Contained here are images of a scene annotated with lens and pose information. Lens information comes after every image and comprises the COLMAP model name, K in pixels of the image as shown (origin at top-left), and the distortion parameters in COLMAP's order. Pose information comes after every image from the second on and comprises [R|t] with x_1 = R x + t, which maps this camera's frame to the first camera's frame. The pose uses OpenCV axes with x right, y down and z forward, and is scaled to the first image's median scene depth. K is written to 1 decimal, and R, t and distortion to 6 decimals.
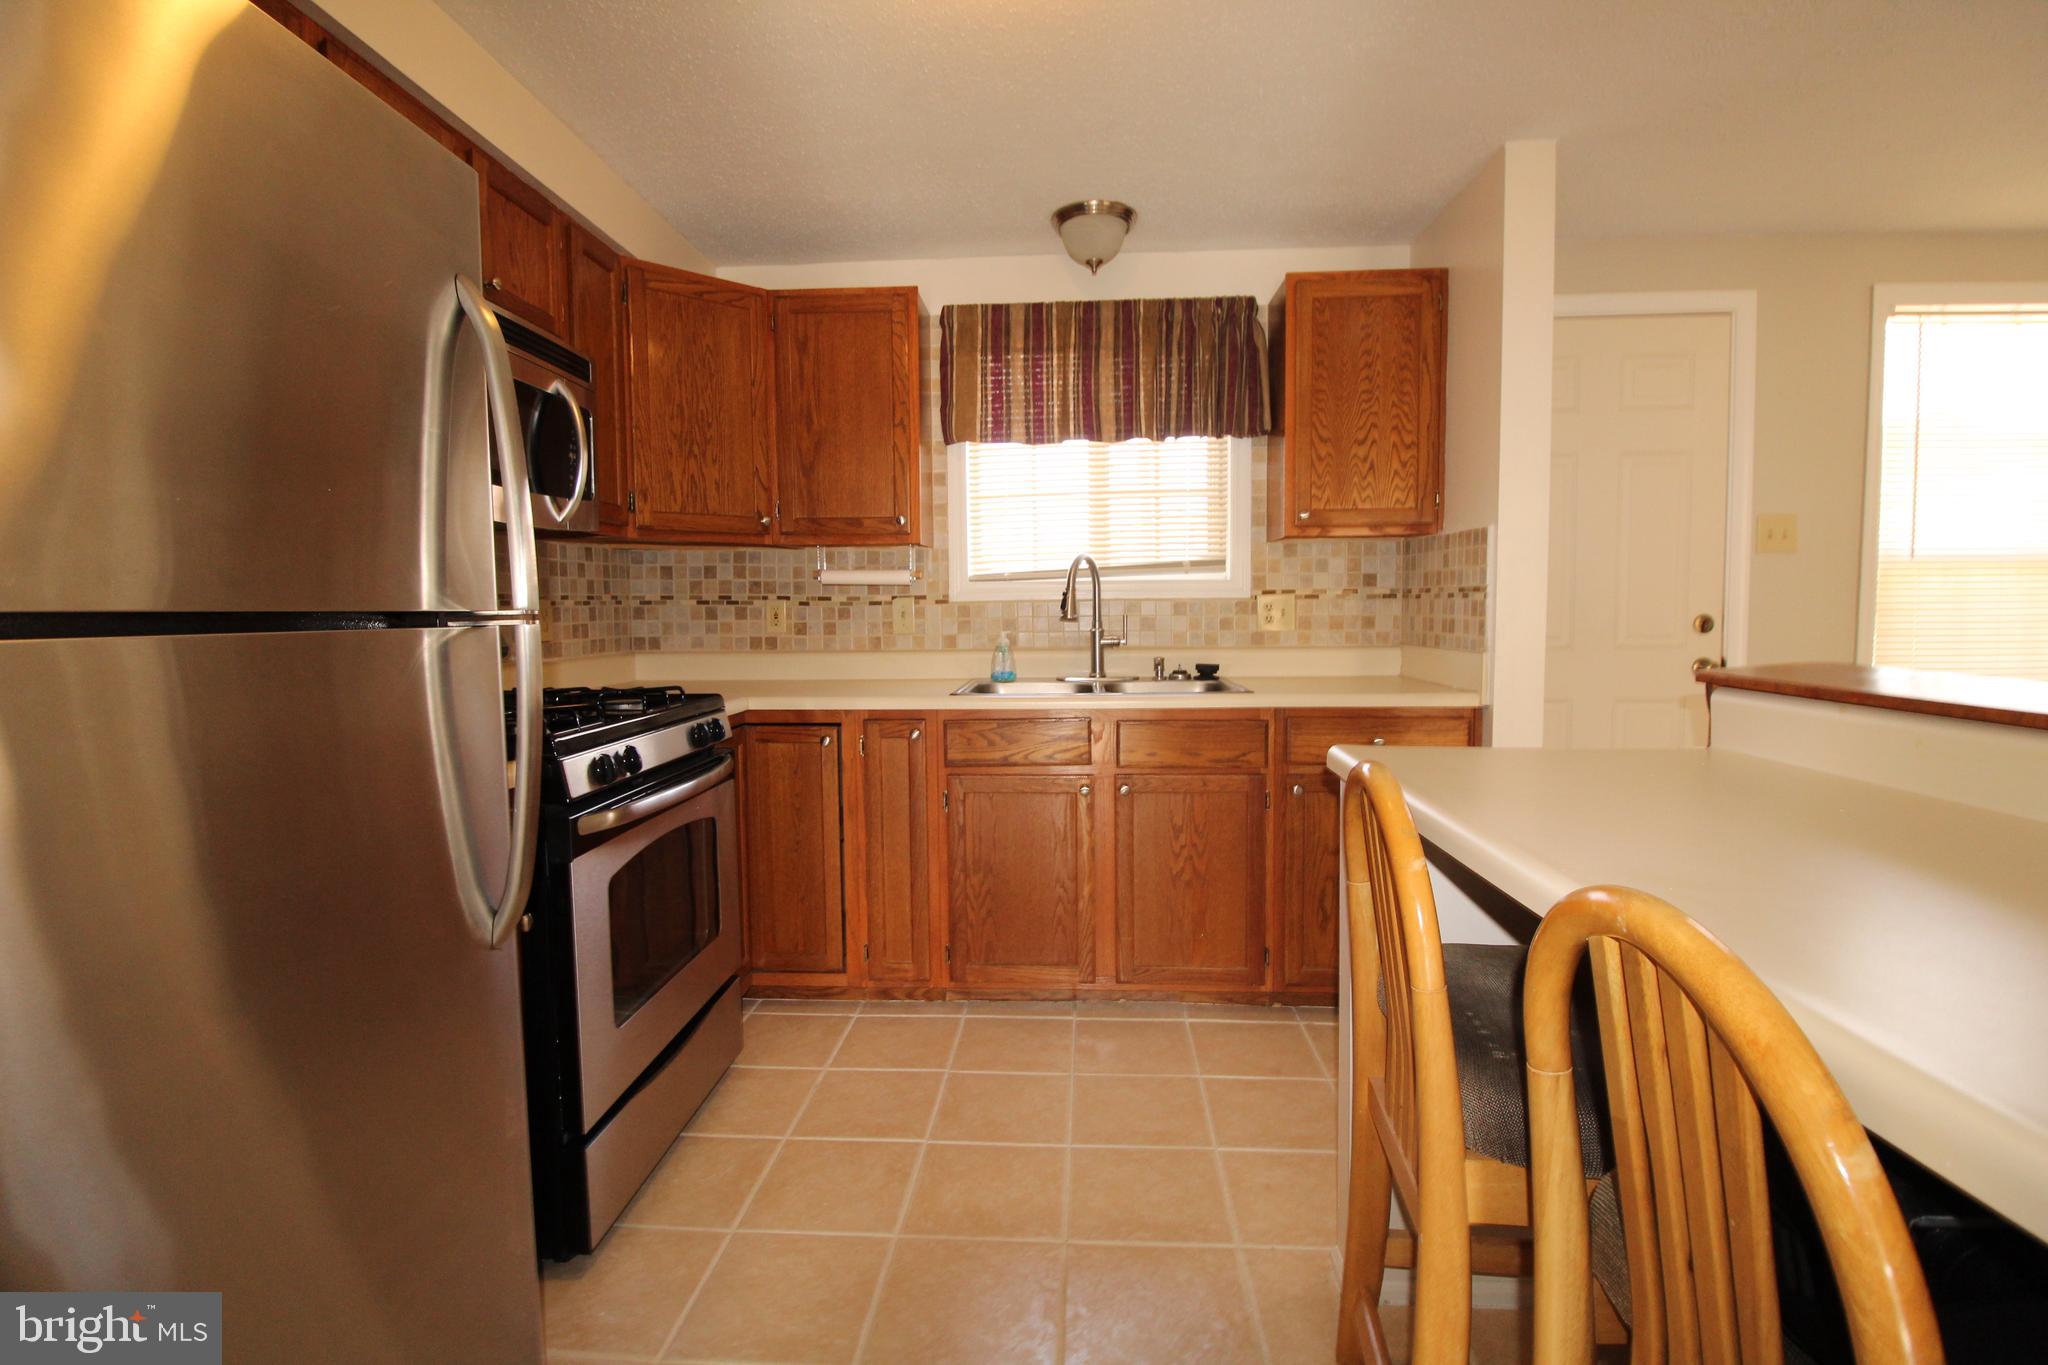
lens RADIAL K [[932.1, 0, 1019.1], [0, 932.1, 671.0], [0, 0, 1]] dist [-0.000021, -0.021706]
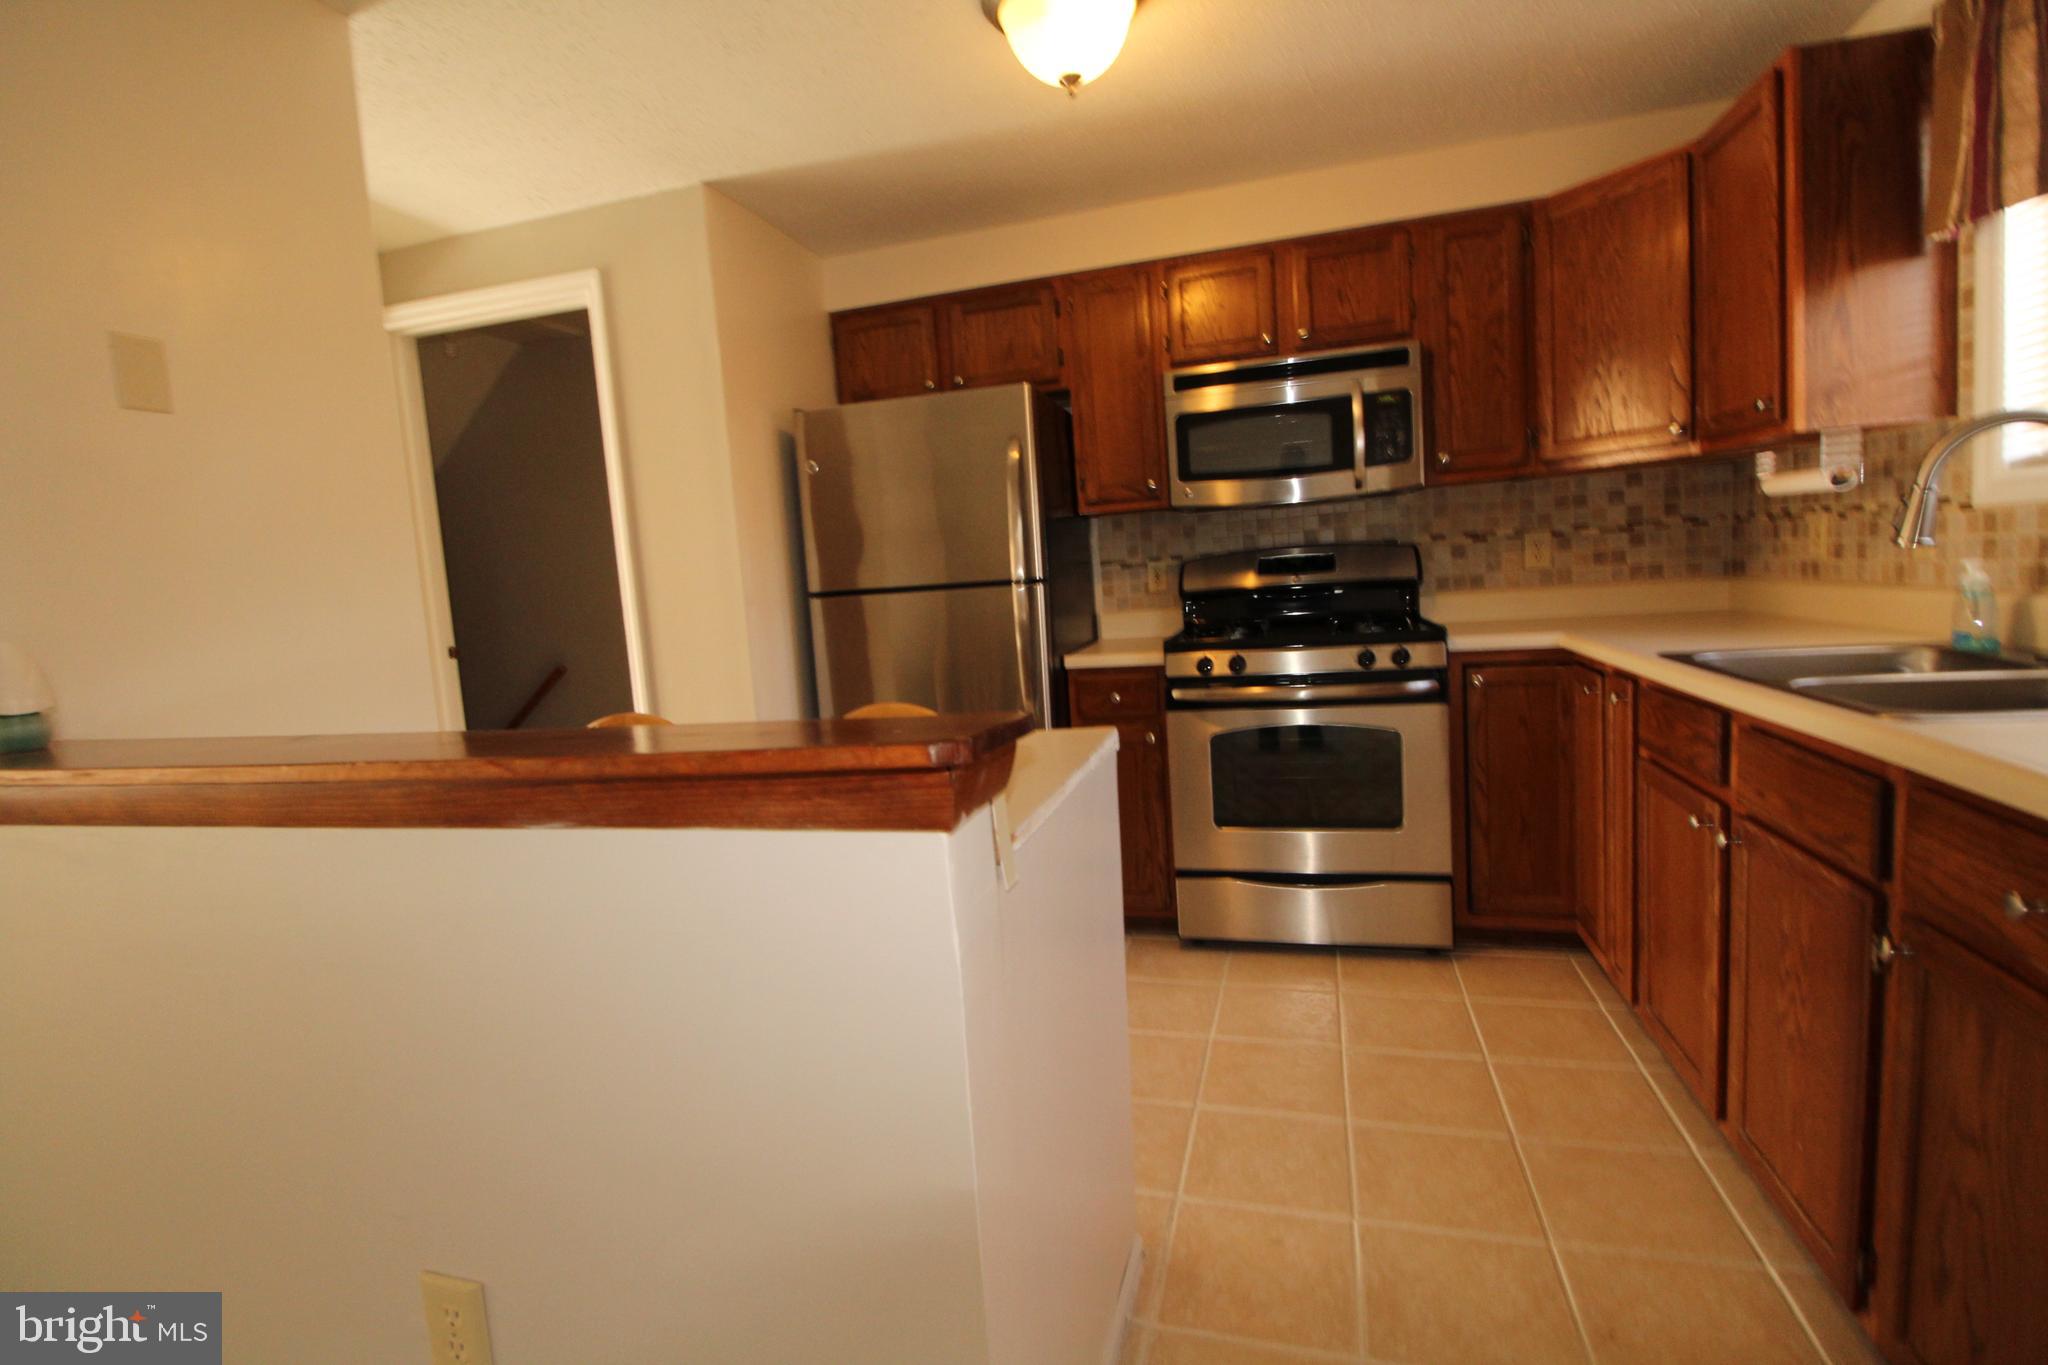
lens RADIAL K [[971.9, 0, 1023.8], [0, 971.9, 670.1], [0, 0, 1]] dist [-0.000438, -0.000145]
pose [[-0.212158, 0.122952, -0.969470, 0.692037], [0.005085, 0.992179, 0.124719, -0.054152], [0.977222, 0.021531, -0.211123, 0.575457]]
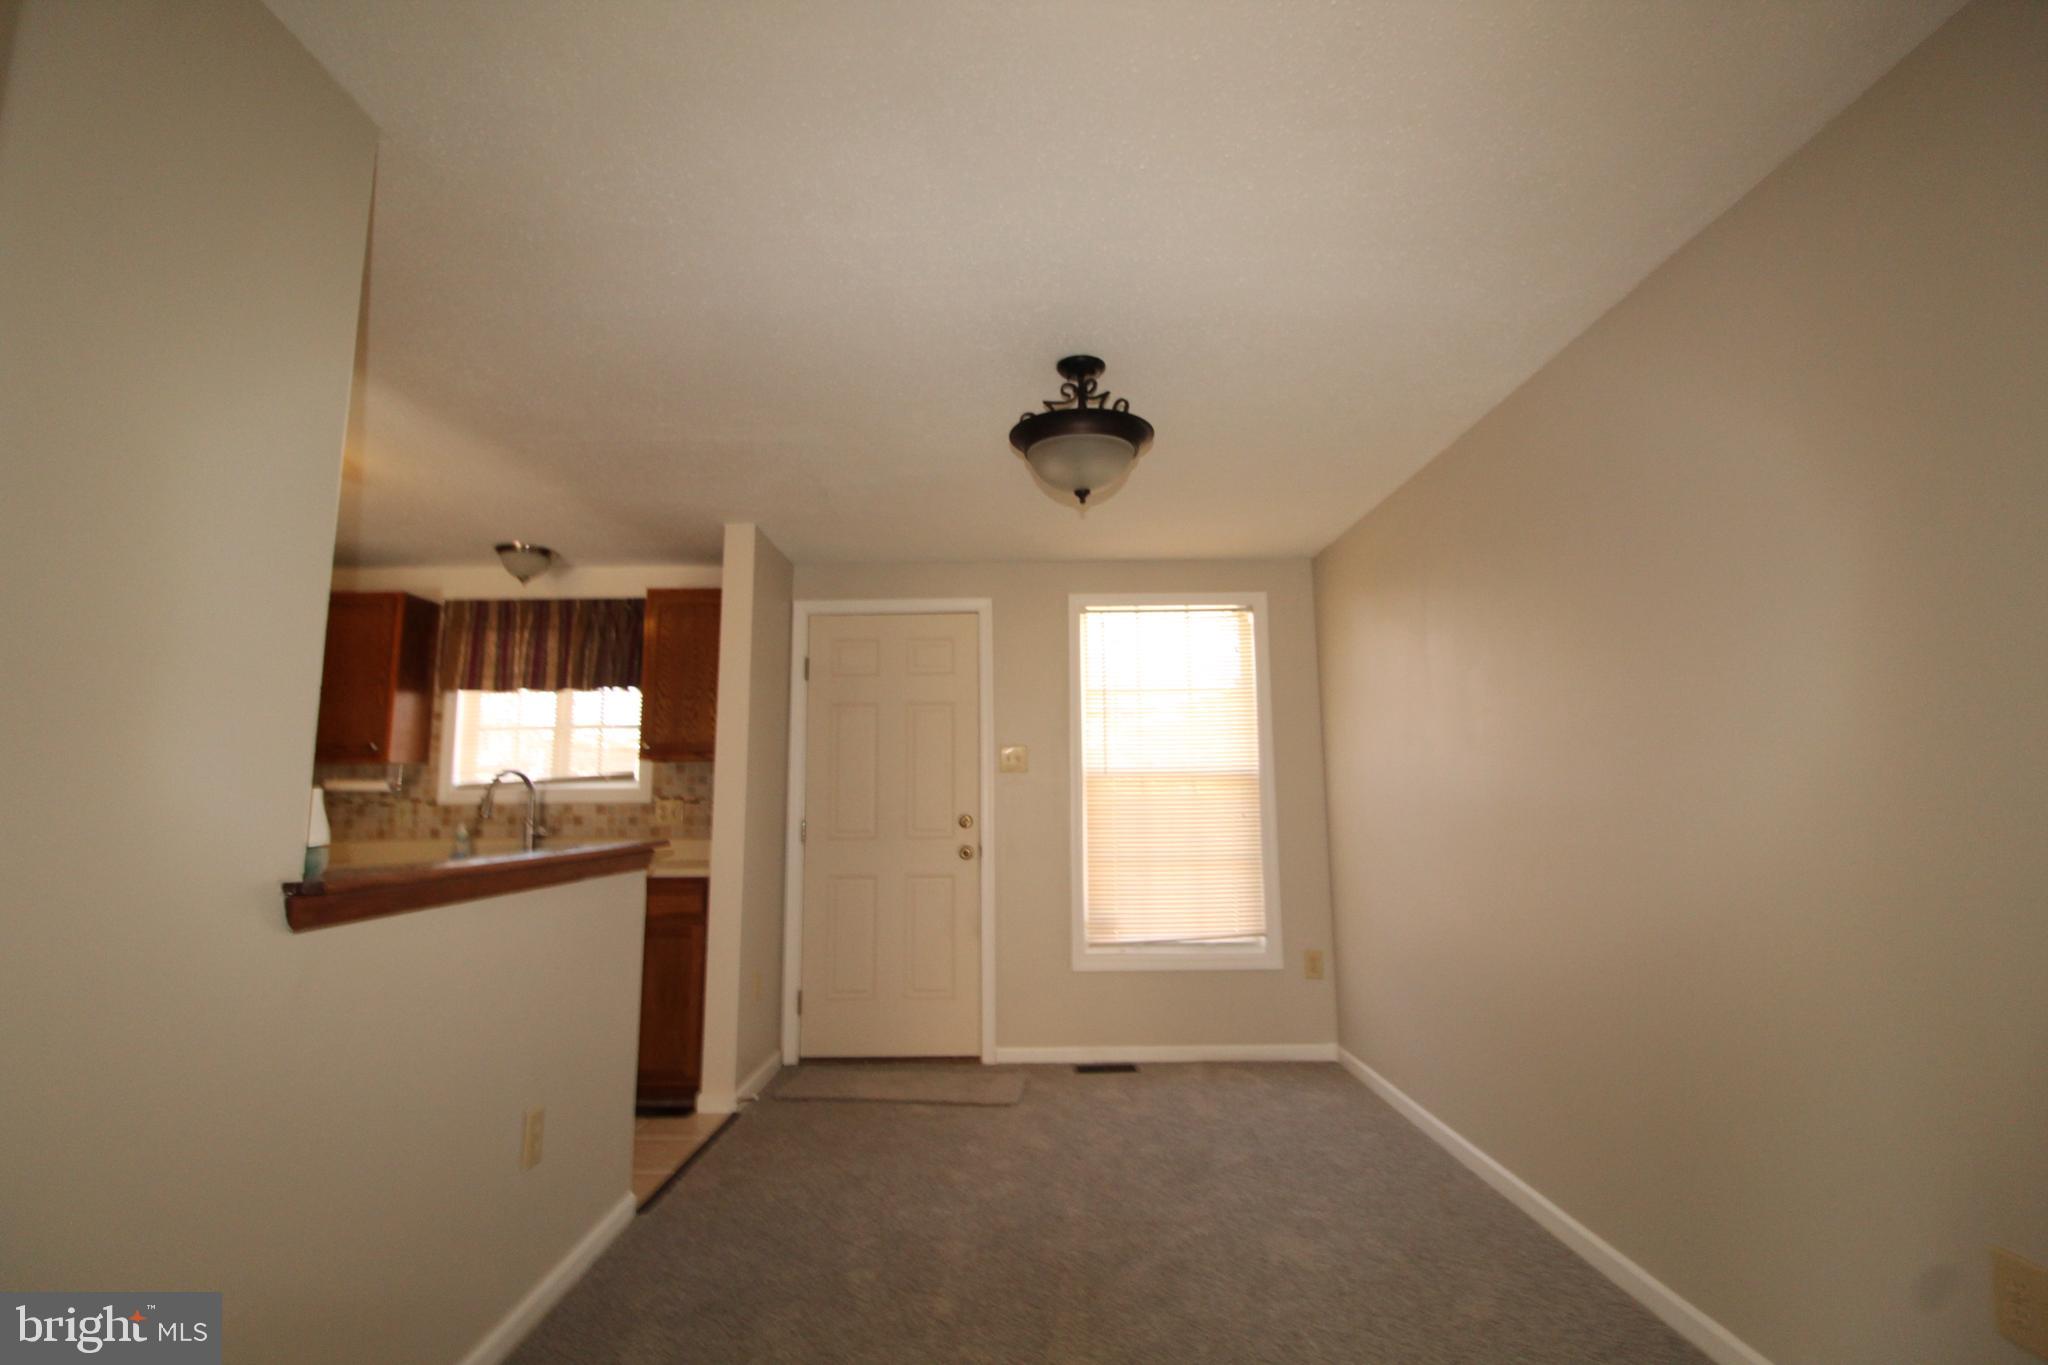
lens RADIAL K [[932.1, 0, 1019.1], [0, 932.1, 671.0], [0, 0, 1]] dist [-0.000021, -0.021706]
pose [[0.997663, 0.012622, 0.067154, 0.723488], [0.001915, 0.977240, -0.212129, 0.027829], [-0.068303, 0.211762, 0.974932, -0.458475]]
